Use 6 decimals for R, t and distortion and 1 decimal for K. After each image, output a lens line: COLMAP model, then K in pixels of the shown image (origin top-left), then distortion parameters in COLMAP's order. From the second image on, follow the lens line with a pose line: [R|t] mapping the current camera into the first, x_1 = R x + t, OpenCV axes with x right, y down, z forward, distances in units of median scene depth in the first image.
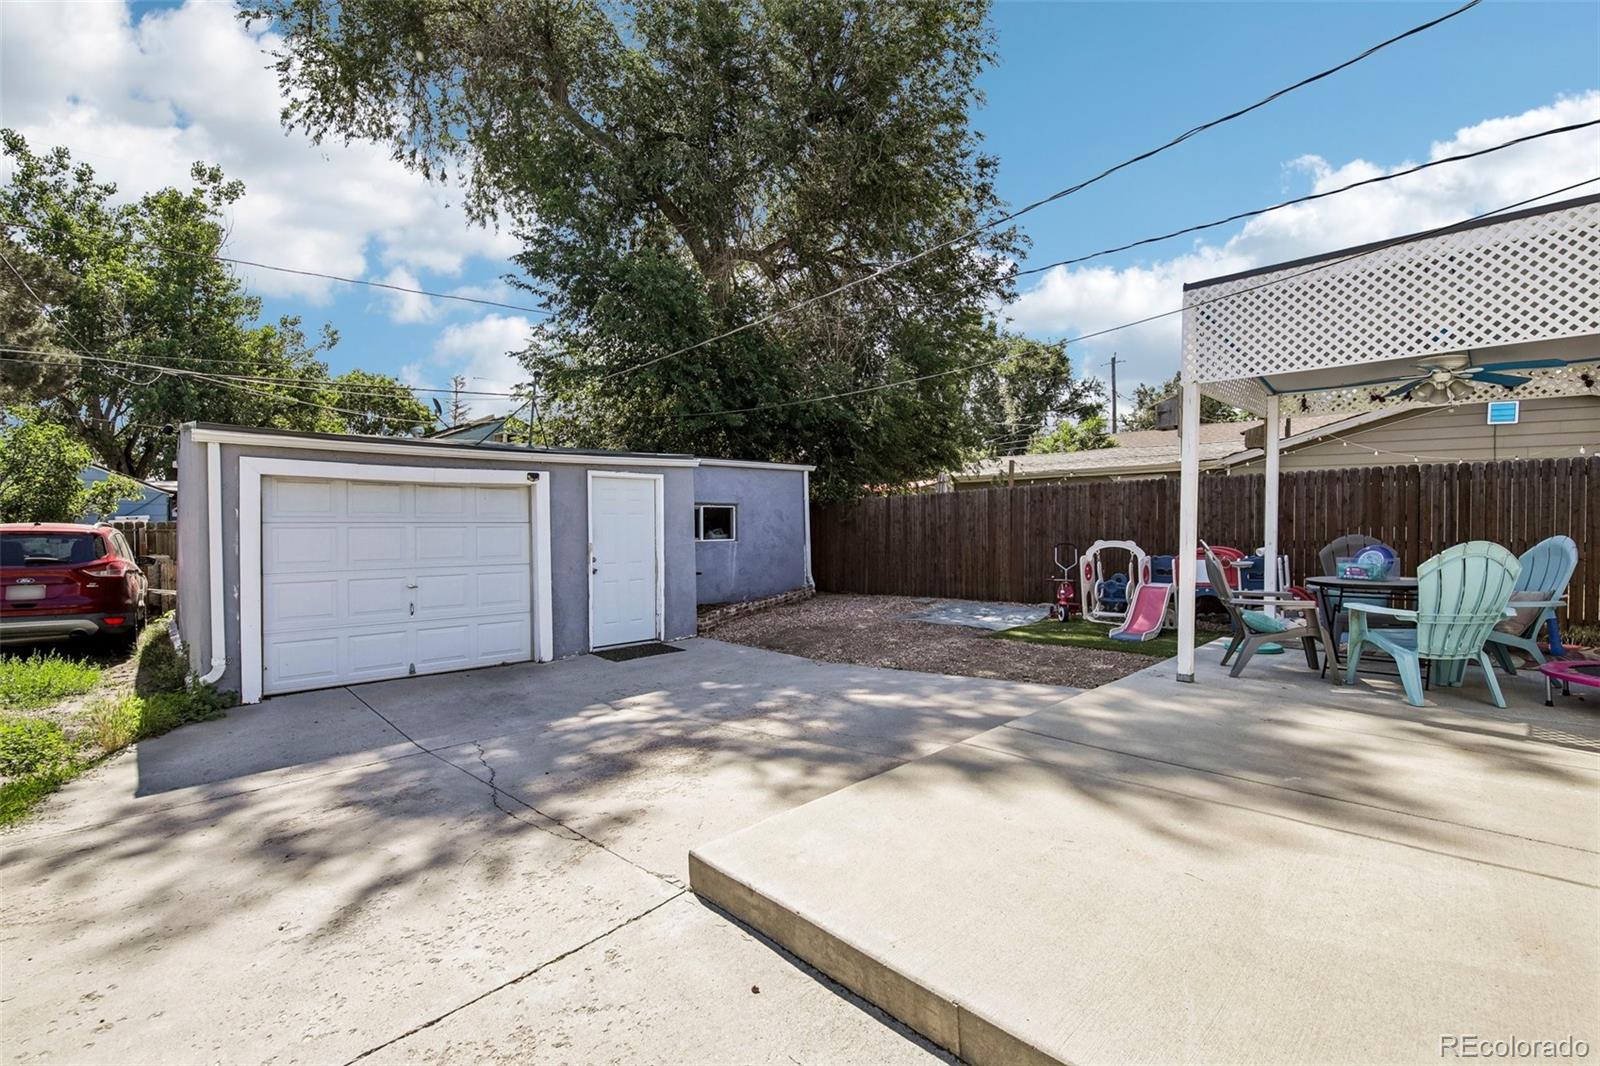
lens RADIAL K [[691.0, 0, 809.8], [0, 691.0, 527.4], [0, 0, 1]] dist [-0.010750, -0.004193]
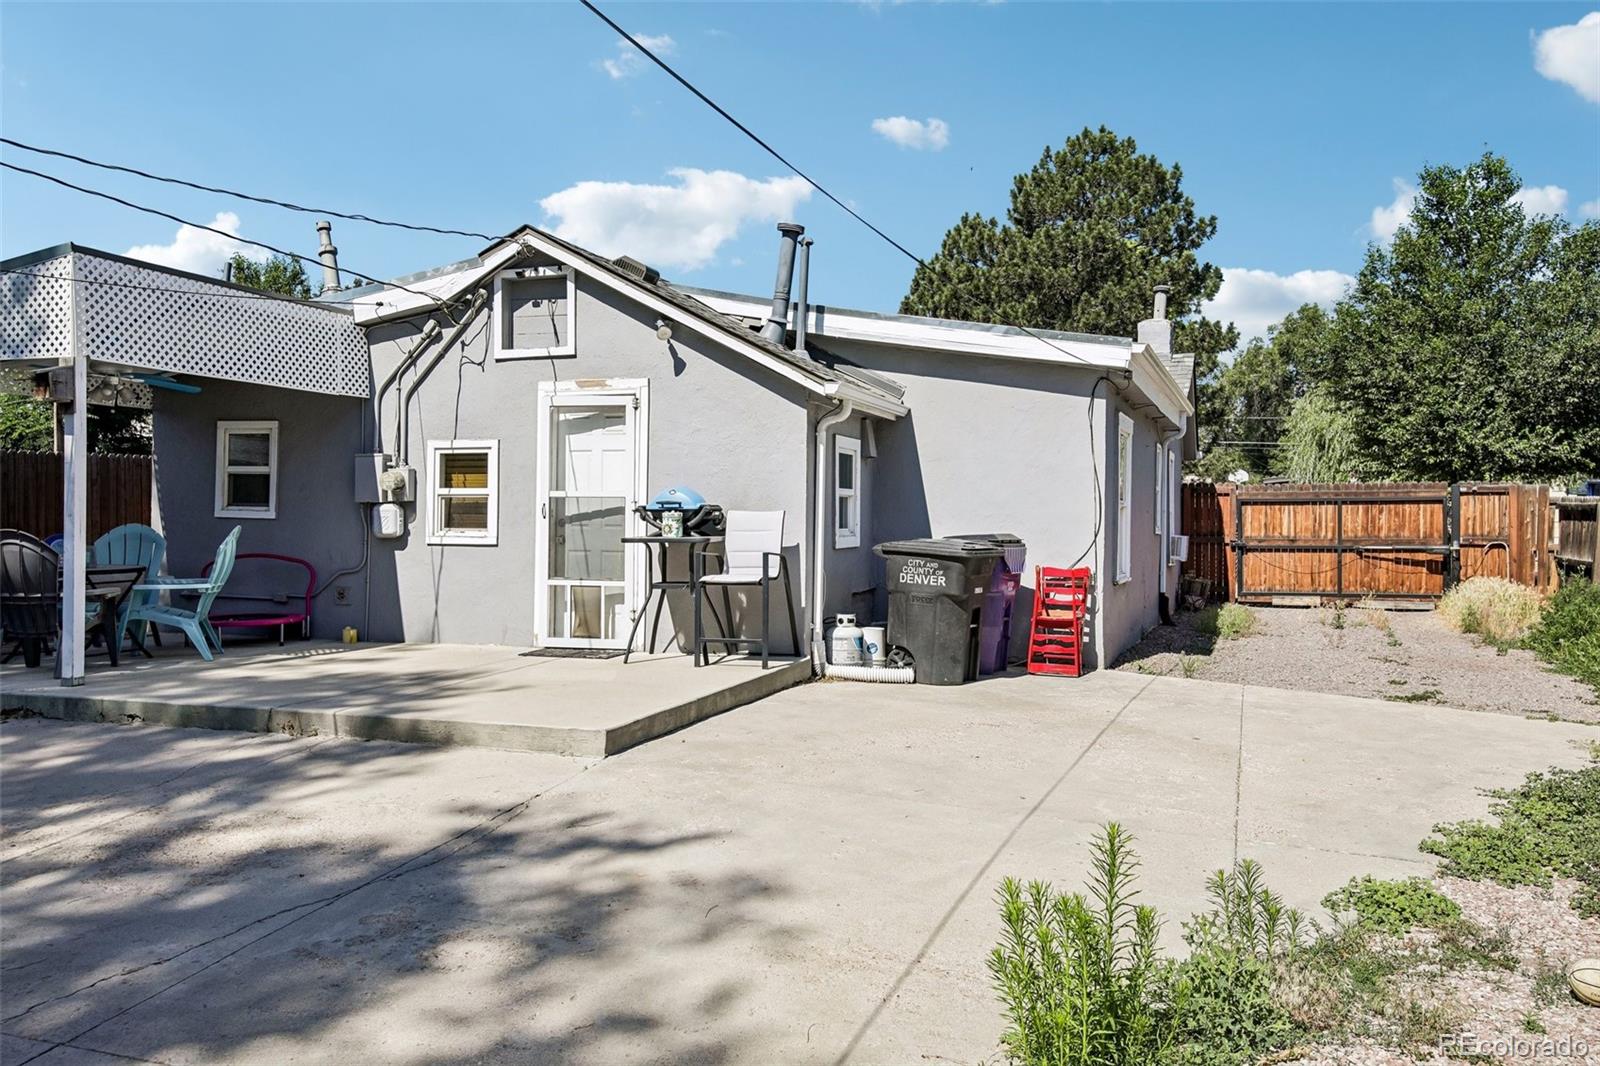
lens RADIAL K [[1221.3, 0, 792.5], [0, 1221.3, 531.1], [0, 0, 1]] dist [0.032340, 0.003943]
pose [[-0.435212, -0.003749, 0.900320, -2.031086], [0.005084, 0.999965, 0.006621, 0.022912], [-0.900314, 0.007459, -0.435177, 1.333311]]
